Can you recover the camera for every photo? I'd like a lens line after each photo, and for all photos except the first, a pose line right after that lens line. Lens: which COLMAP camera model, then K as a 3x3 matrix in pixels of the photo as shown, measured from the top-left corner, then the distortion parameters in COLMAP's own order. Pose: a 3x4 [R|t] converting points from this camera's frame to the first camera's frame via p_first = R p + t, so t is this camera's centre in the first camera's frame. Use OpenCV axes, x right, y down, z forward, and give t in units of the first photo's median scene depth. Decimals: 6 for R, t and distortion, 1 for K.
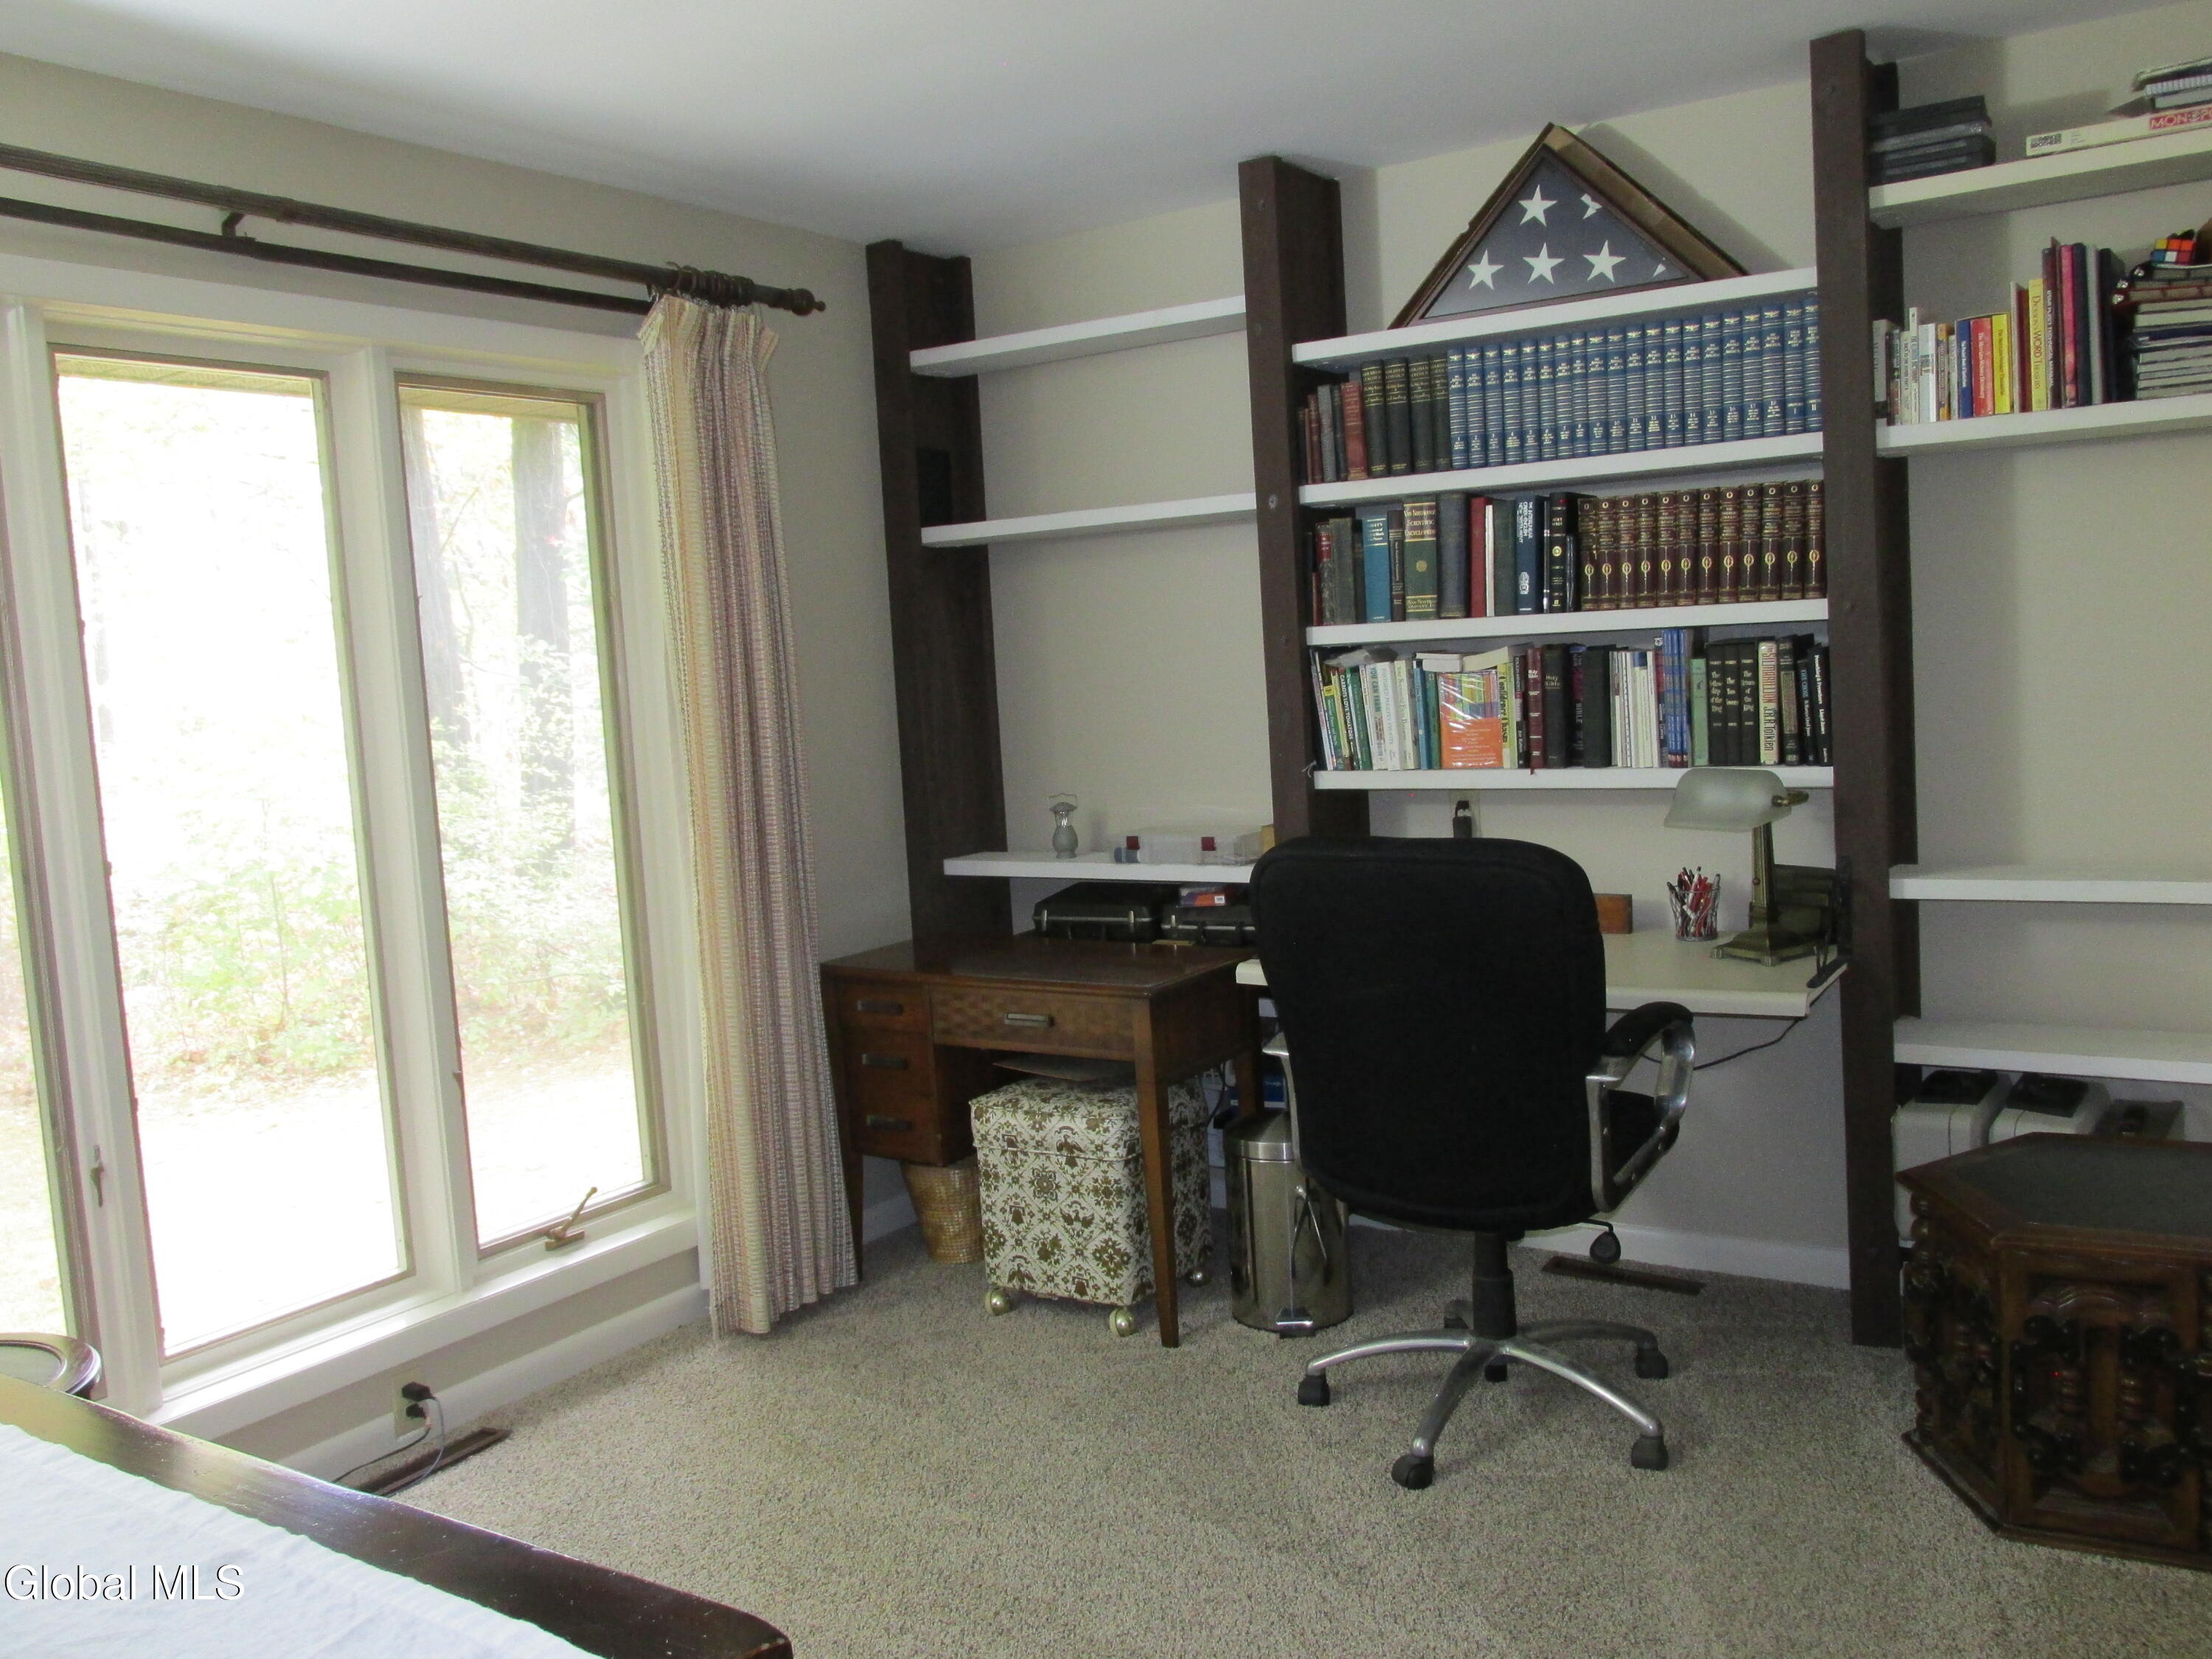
lens RADIAL K [[1842.9, 0, 1106.0], [0, 1842.9, 829.5], [0, 0, 1]] dist [-0.020861, -0.015782]
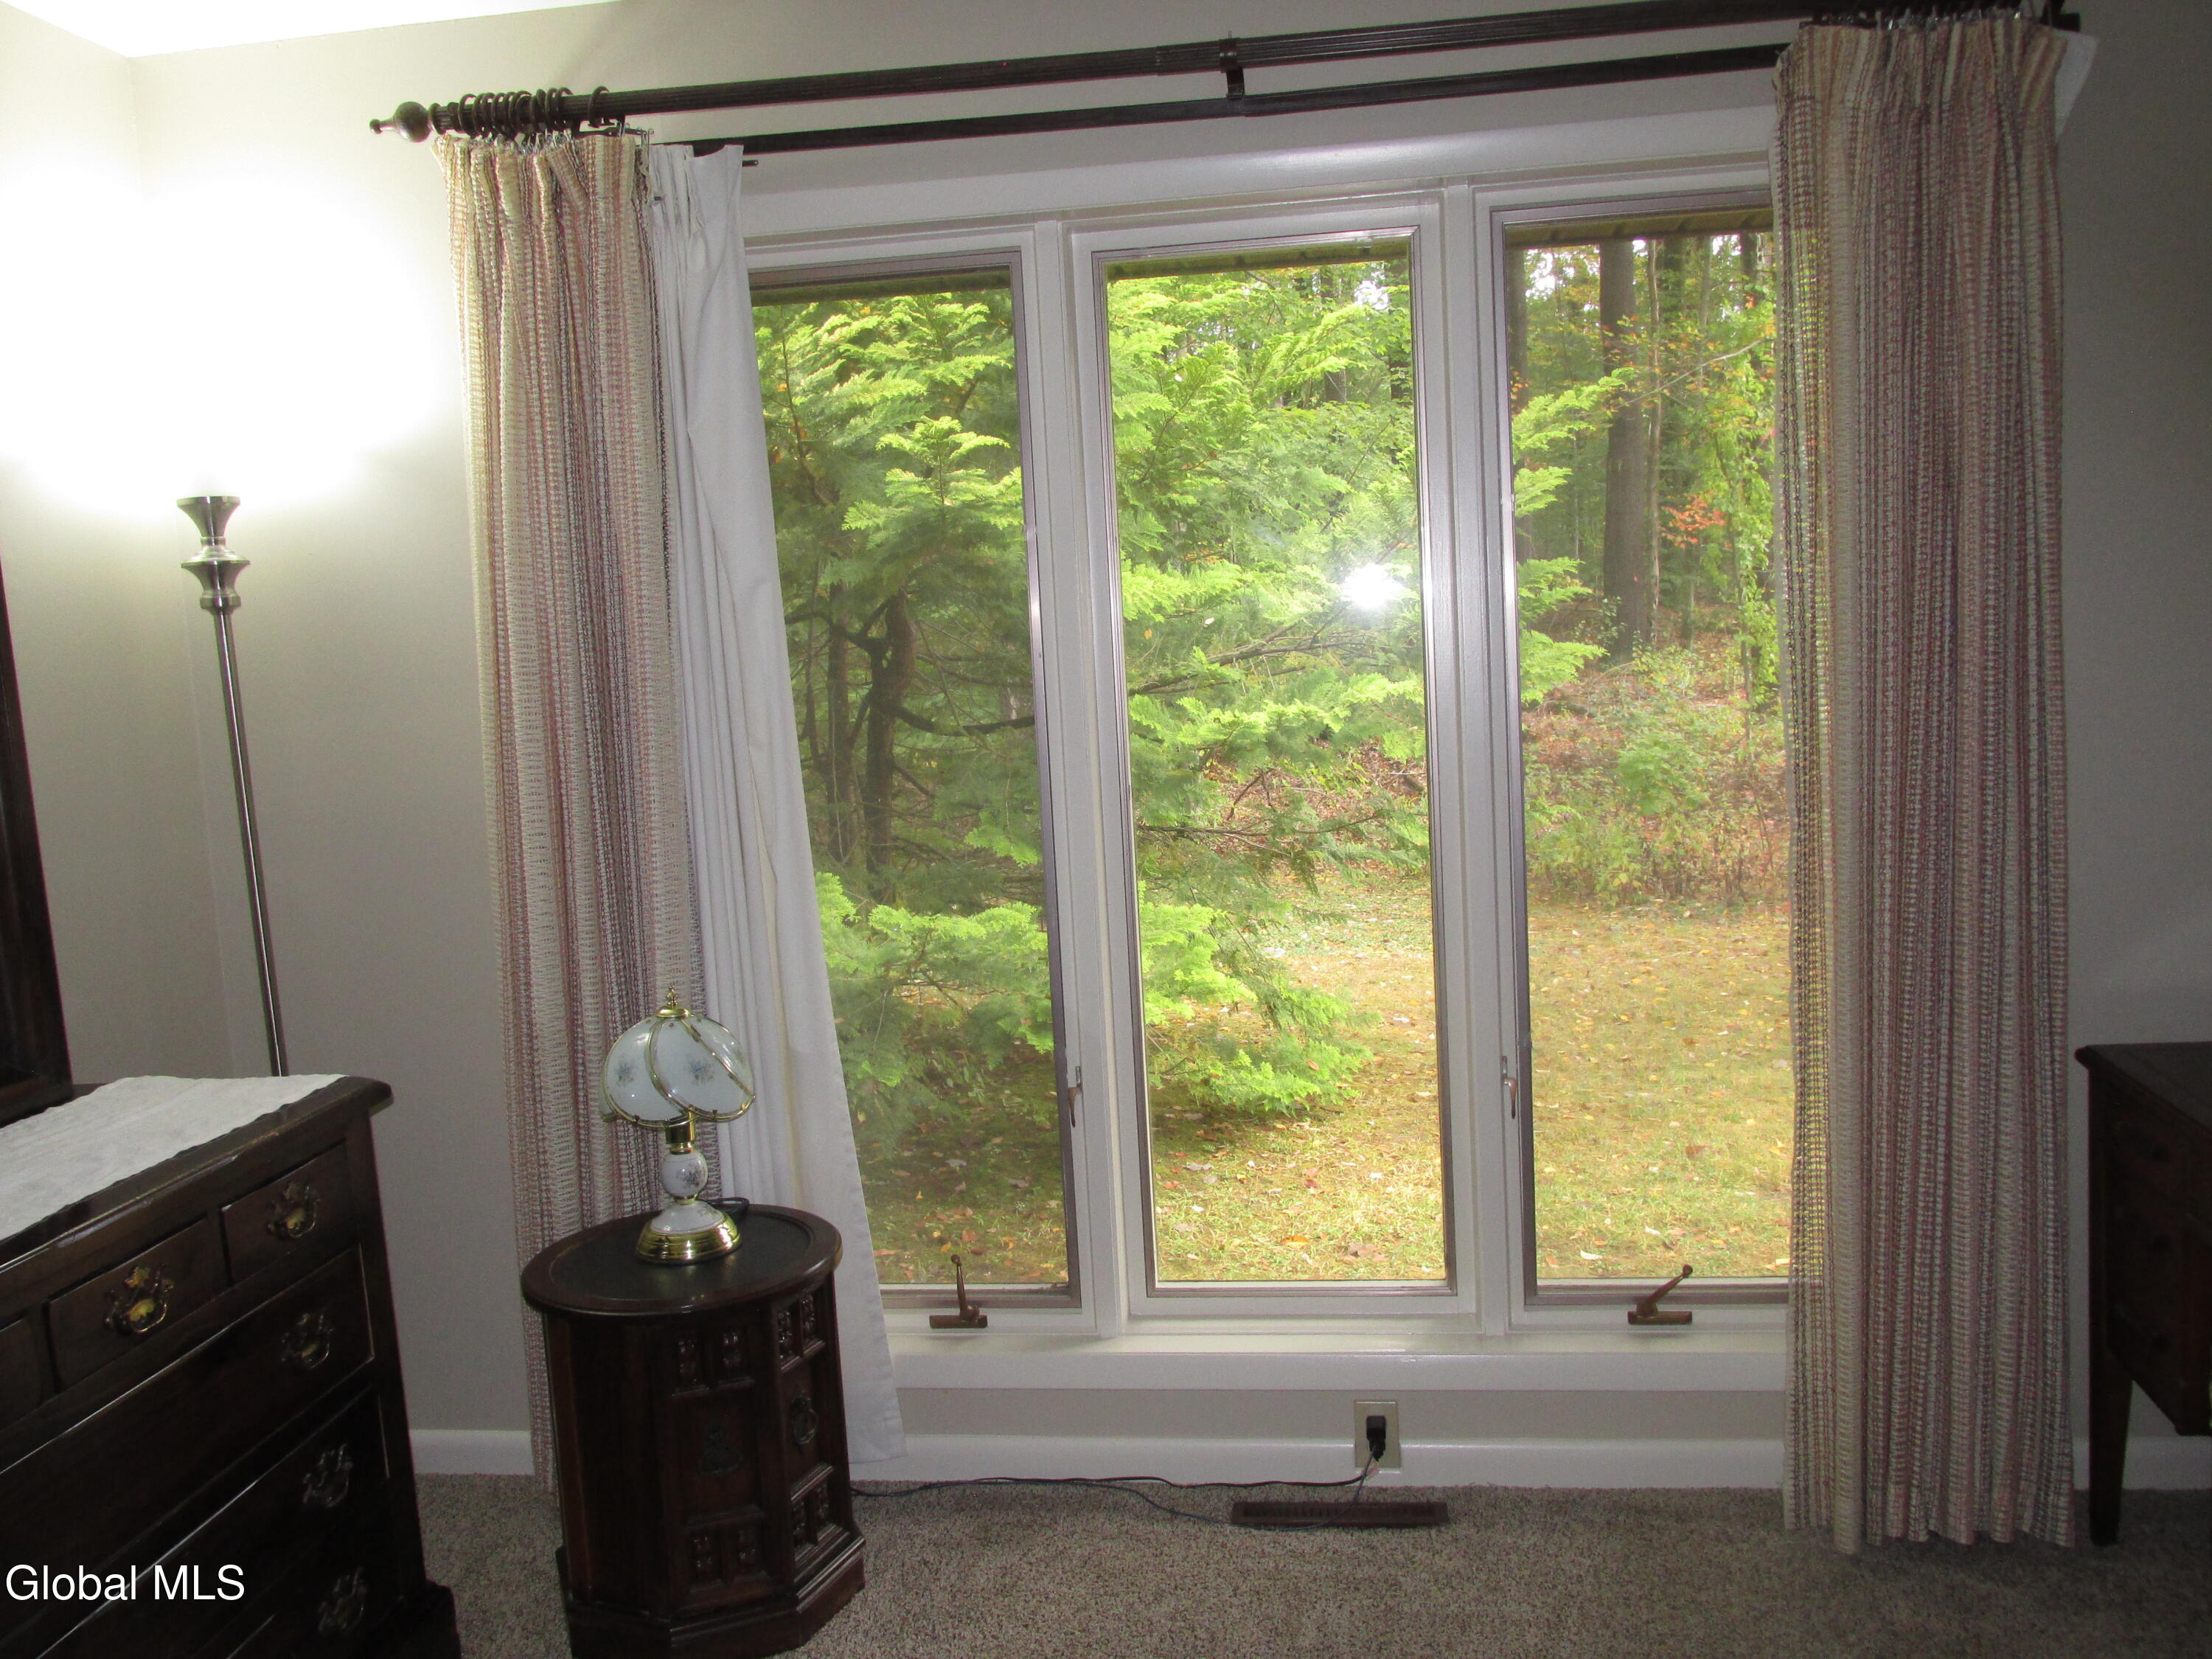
lens RADIAL K [[1842.9, 0, 1106.0], [0, 1842.9, 829.5], [0, 0, 1]] dist [-0.020861, -0.015782]
pose [[0.438392, 0.131696, -0.889083, 0.296940], [-0.052915, 0.991273, 0.120742, -0.070180], [0.897225, -0.005887, 0.441534, 0.496397]]
